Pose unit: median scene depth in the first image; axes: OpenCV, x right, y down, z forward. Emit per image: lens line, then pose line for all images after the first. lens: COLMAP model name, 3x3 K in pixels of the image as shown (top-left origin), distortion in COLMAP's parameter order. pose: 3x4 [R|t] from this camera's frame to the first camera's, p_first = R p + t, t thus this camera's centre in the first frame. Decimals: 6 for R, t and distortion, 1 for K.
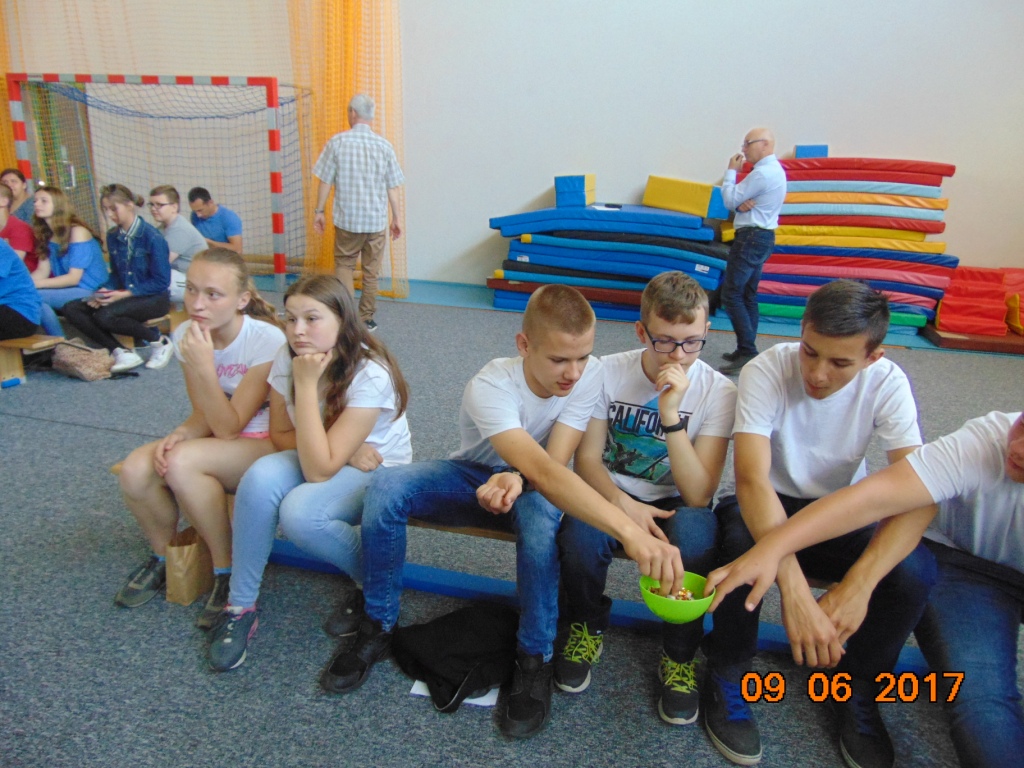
lens RADIAL K [[780.4, 0, 515.8], [0, 780.4, 377.4], [0, 0, 1]] dist [-0.021797, 0.031427]
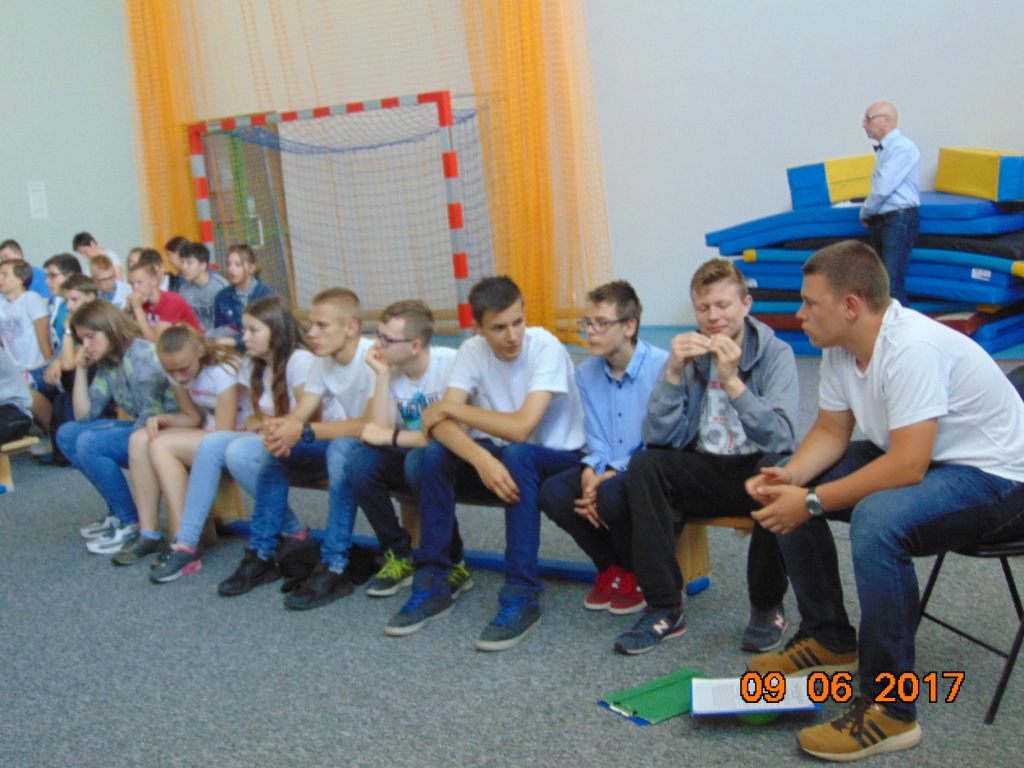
lens RADIAL K [[1504.7, 0, 519.7], [0, 1504.7, 386.5], [0, 0, 1]] dist [-0.052982, 0.000000]
pose [[0.905509, -0.059385, -0.420151, 0.389947], [0.015996, 0.994232, -0.106052, 0.088625], [0.424025, 0.089310, 0.901236, -0.347700]]
